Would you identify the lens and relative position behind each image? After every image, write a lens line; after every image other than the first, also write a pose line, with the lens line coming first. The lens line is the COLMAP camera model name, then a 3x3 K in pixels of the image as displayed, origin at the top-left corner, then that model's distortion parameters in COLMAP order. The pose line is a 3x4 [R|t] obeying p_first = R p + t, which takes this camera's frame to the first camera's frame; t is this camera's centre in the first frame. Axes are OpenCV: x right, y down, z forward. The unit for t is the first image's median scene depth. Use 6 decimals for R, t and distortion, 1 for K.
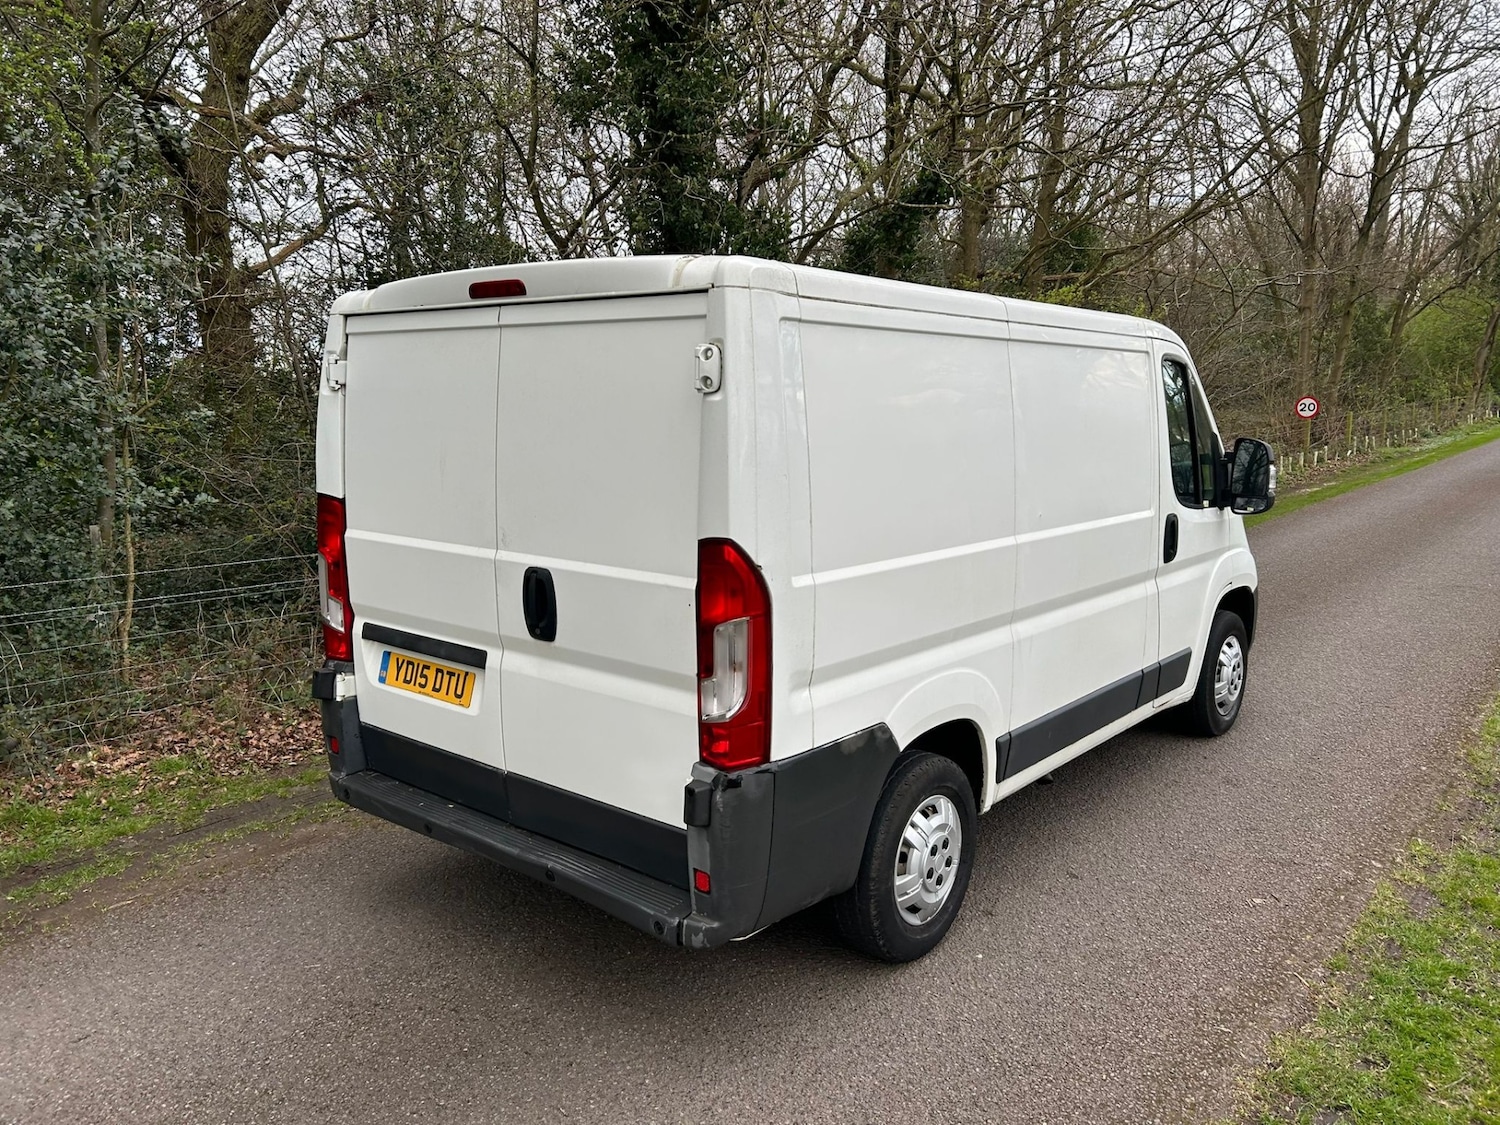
lens RADIAL K [[1131.7, 0, 748.8], [0, 1131.7, 551.6], [0, 0, 1]] dist [0.050661, -0.059459]
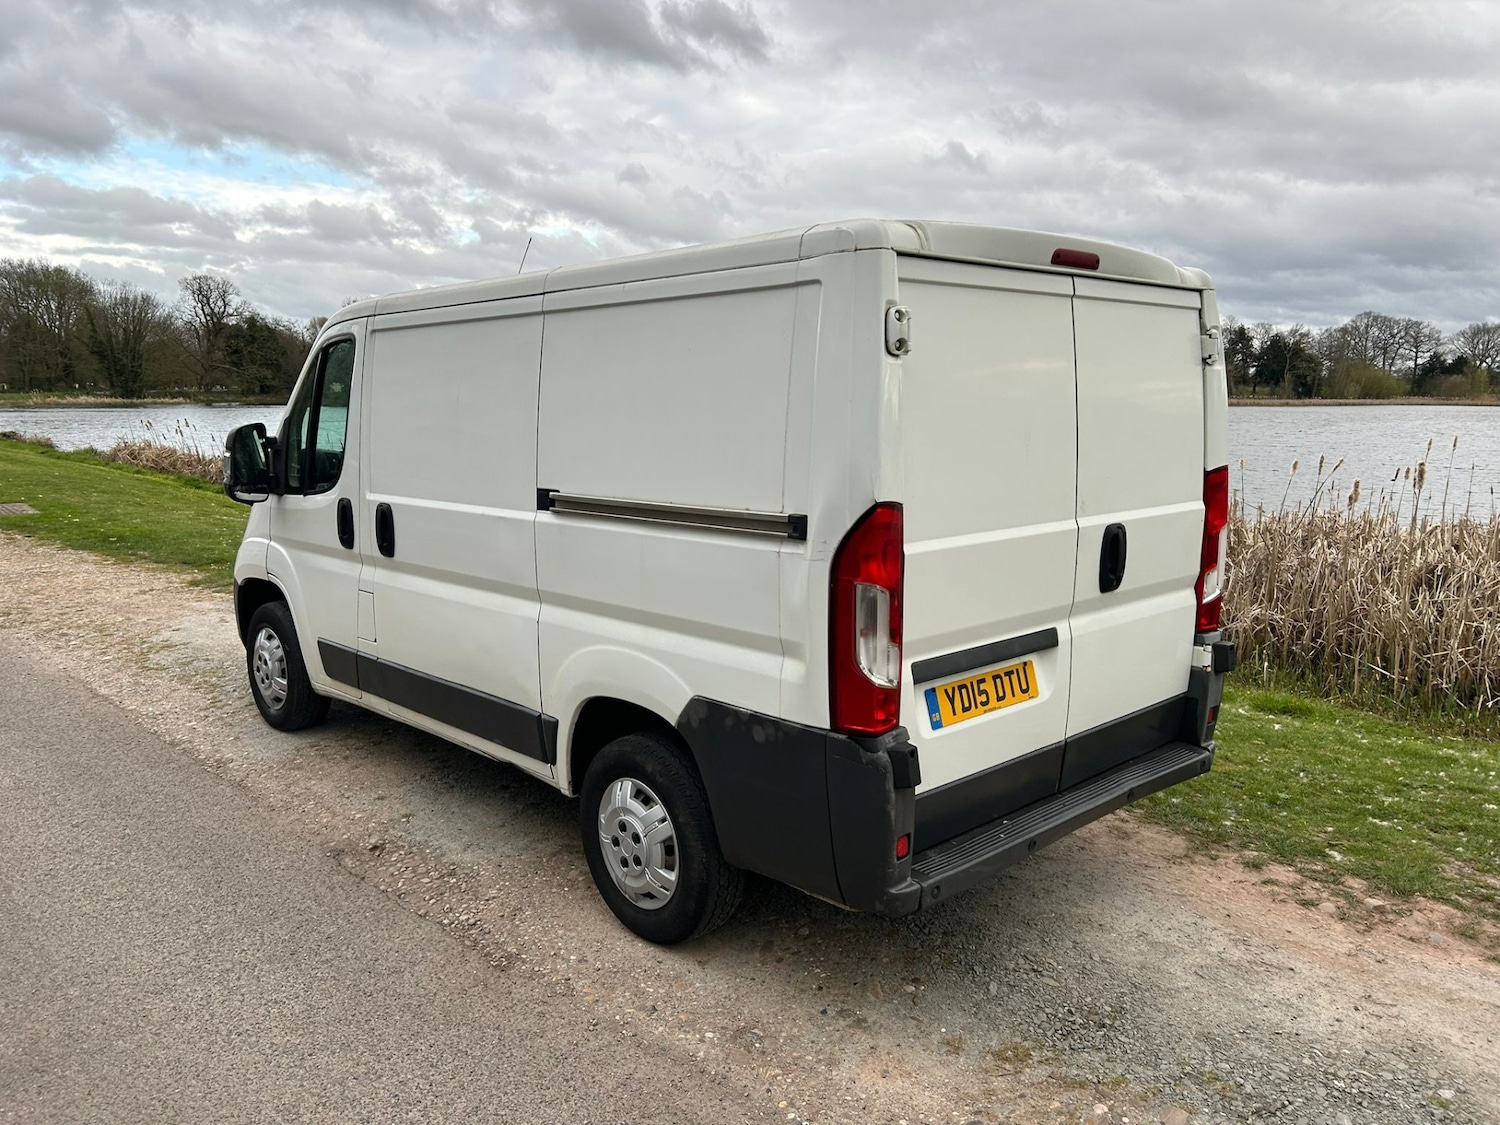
lens RADIAL K [[1131.7, 0, 732.3], [0, 1131.7, 551.4], [0, 0, 1]] dist [0.050661, -0.059459]
pose [[0.125010, -0.138098, 0.982498, -1.214872], [0.142853, 0.982453, 0.119916, -0.133119], [-0.981817, 0.125362, 0.142544, 1.121521]]
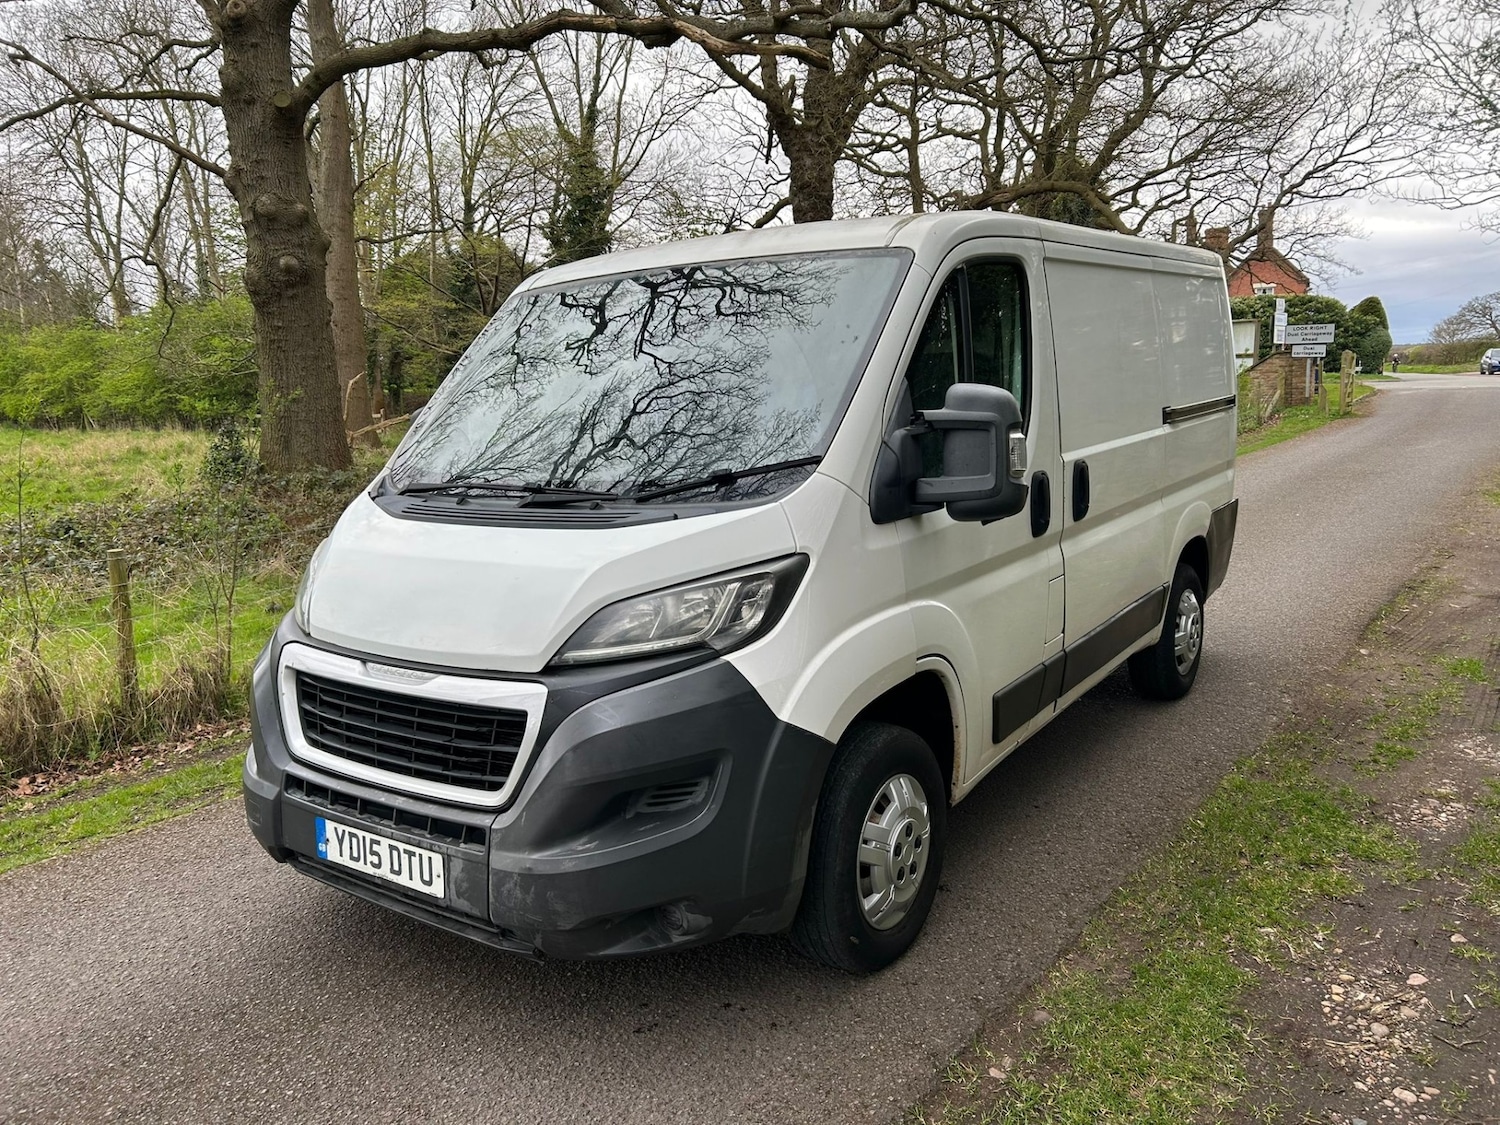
lens RADIAL K [[1131.7, 0, 754.5], [0, 1131.7, 554.7], [0, 0, 1]] dist [0.050661, -0.059459]
pose [[-0.995122, 0.060873, -0.077632, 0.435444], [0.035550, 0.955331, 0.293391, -0.342967], [0.092024, 0.289200, -0.952835, 2.772628]]
